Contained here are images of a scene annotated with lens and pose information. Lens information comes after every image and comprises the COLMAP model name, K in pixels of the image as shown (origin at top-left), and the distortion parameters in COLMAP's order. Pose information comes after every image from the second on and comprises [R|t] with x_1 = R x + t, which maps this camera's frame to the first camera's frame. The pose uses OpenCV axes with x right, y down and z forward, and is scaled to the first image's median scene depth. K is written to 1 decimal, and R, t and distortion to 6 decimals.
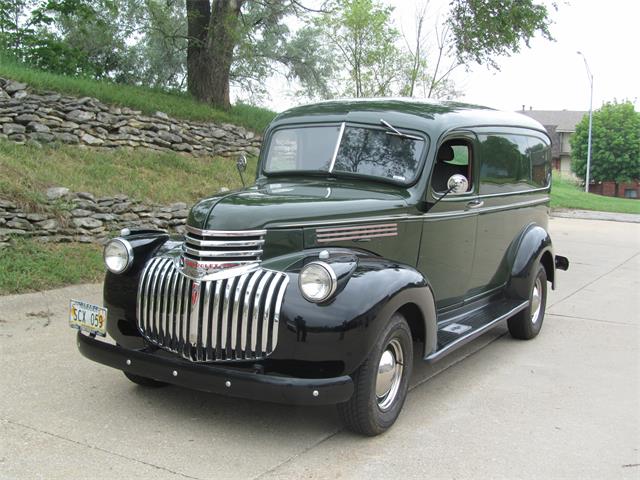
lens RADIAL K [[770.3, 0, 281.4], [0, 770.3, 241.0], [0, 0, 1]] dist [-0.070811, -0.040121]
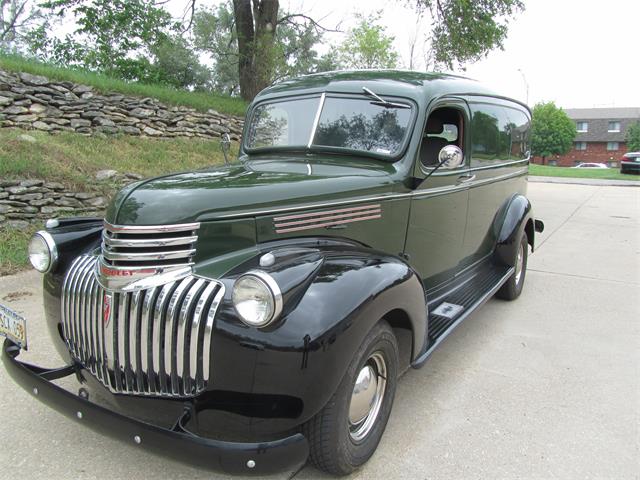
lens RADIAL K [[513.9, 0, 293.3], [0, 513.9, 239.7], [0, 0, 1]] dist [-0.003777, -0.081021]
pose [[0.998499, -0.018259, -0.051631, 0.070101], [0.022016, 0.997076, 0.073171, -0.023265], [0.050144, -0.074198, 0.995982, 0.355357]]
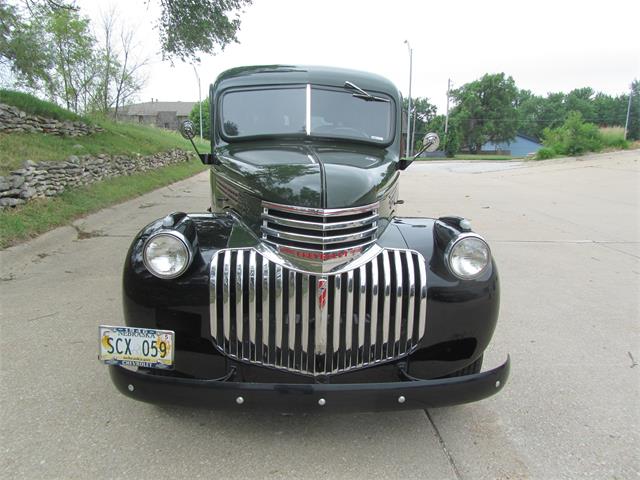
lens RADIAL K [[509.7, 0, 320.0], [0, 509.7, 240.0], [0, 0, 1]] dist [-0.006924, 0.000734]
pose [[0.857927, -0.133330, 0.496169, -0.253276], [0.081553, 0.988837, 0.124705, -0.034145], [-0.507257, -0.066524, 0.859223, 0.394578]]
